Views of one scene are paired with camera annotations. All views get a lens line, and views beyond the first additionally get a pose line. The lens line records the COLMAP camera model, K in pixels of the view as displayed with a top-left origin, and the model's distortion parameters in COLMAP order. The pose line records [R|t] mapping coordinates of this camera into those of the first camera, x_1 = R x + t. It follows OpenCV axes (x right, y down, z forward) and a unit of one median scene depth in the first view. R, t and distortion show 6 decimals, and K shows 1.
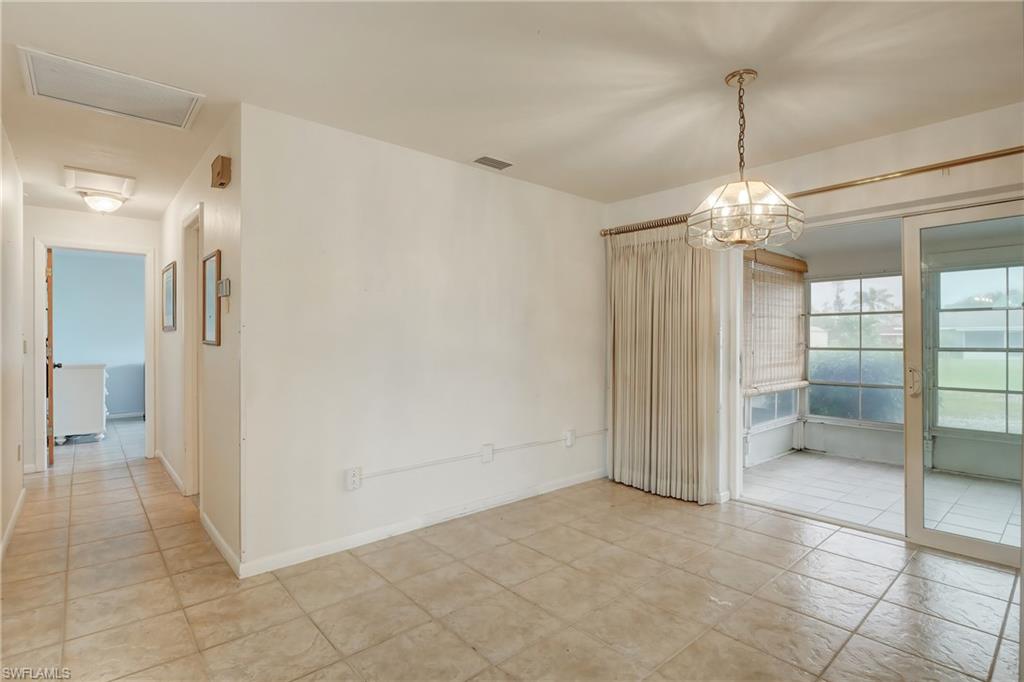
lens RADIAL K [[502.1, 0, 510.1], [0, 502.1, 338.5], [0, 0, 1]] dist [-0.012762, 0.000293]
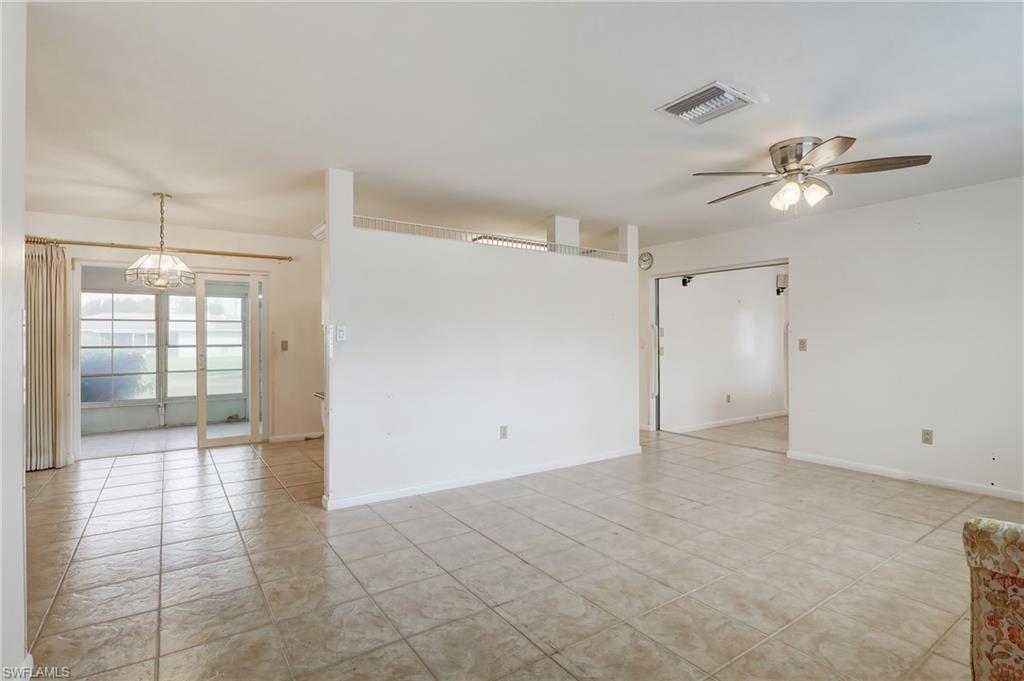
lens RADIAL K [[502.1, 0, 510.1], [0, 502.1, 338.0], [0, 0, 1]] dist [-0.012762, 0.000293]
pose [[0.110204, 0.002152, 0.993907, -0.583113], [0.001627, 0.999996, -0.002345, 0.002049], [-0.993908, 0.001876, 0.110200, -0.222485]]
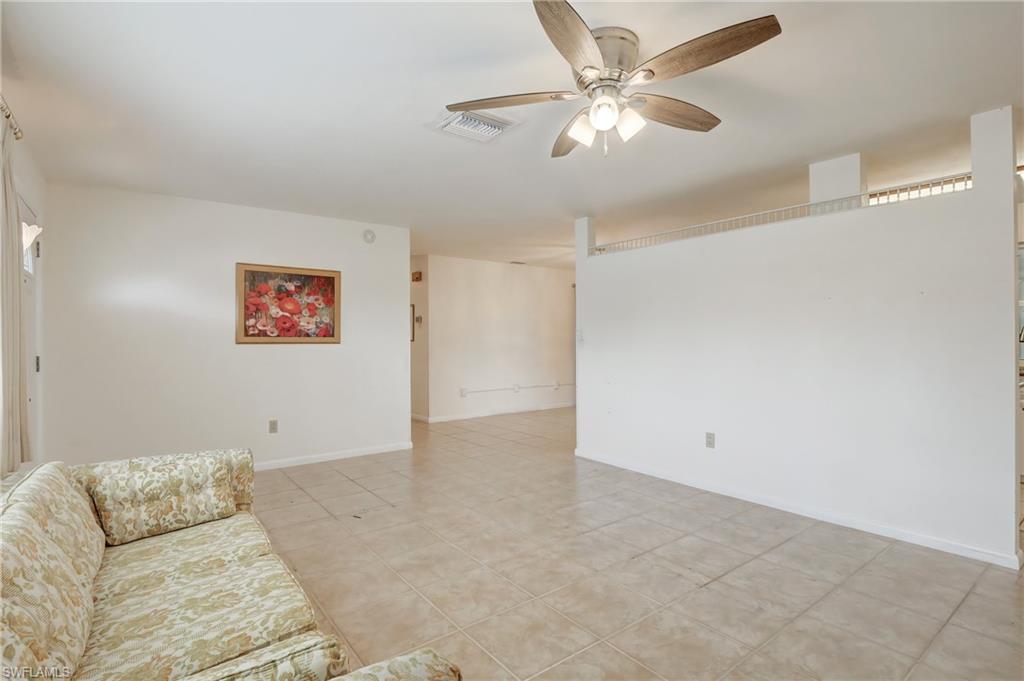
lens RADIAL K [[502.1, 0, 510.1], [0, 502.1, 338.0], [0, 0, 1]] dist [-0.012762, 0.000293]
pose [[0.997949, -0.005057, -0.063816, 0.055075], [0.004987, 0.999987, -0.001260, 0.002503], [0.063822, 0.000939, 0.997961, -0.966880]]
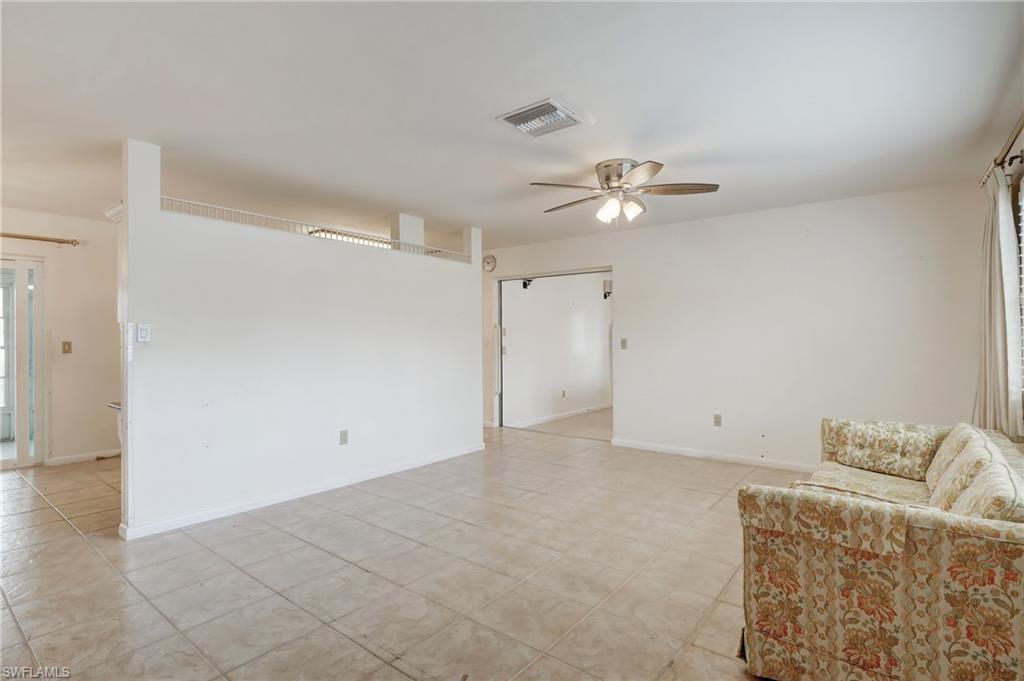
lens RADIAL K [[502.1, 0, 510.1], [0, 502.1, 338.0], [0, 0, 1]] dist [-0.012762, 0.000293]
pose [[-0.189438, 0.001766, 0.981891, -0.583098], [0.003093, 0.999994, -0.001202, 0.002036], [-0.981888, 0.002809, -0.189442, -0.228843]]
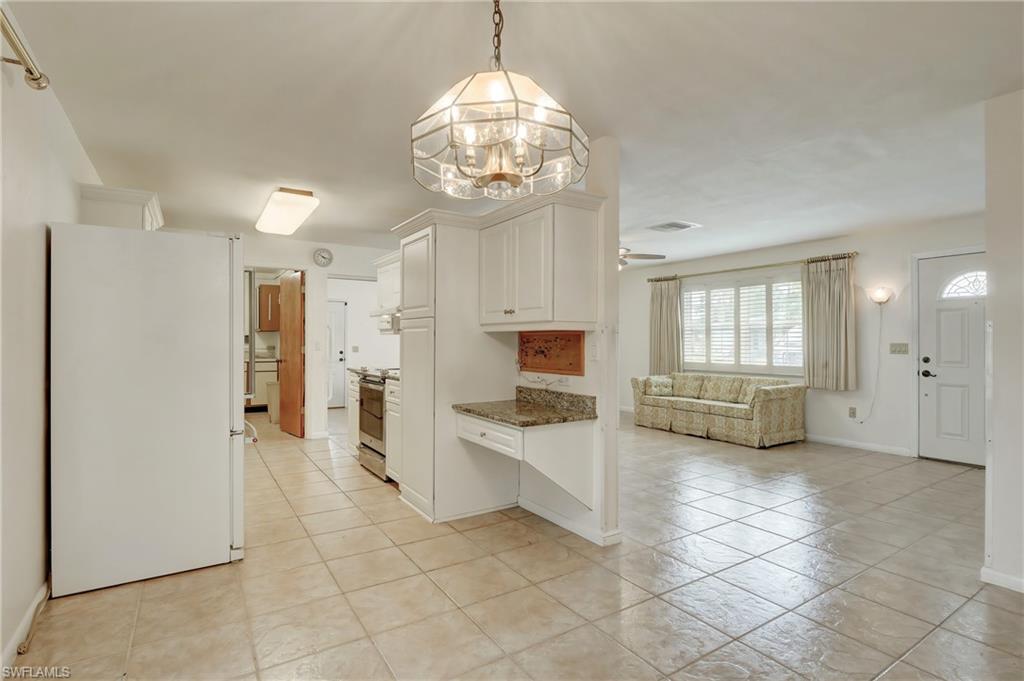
lens RADIAL K [[501.5, 0, 508.5], [0, 501.5, 338.0], [0, 0, 1]] dist [-0.017885, -0.001205]
pose [[-0.989298, -0.000945, 0.145905, 0.175493], [-0.001588, 0.999990, -0.004292, 0.000670], [-0.145899, -0.004478, -0.989289, 0.776052]]
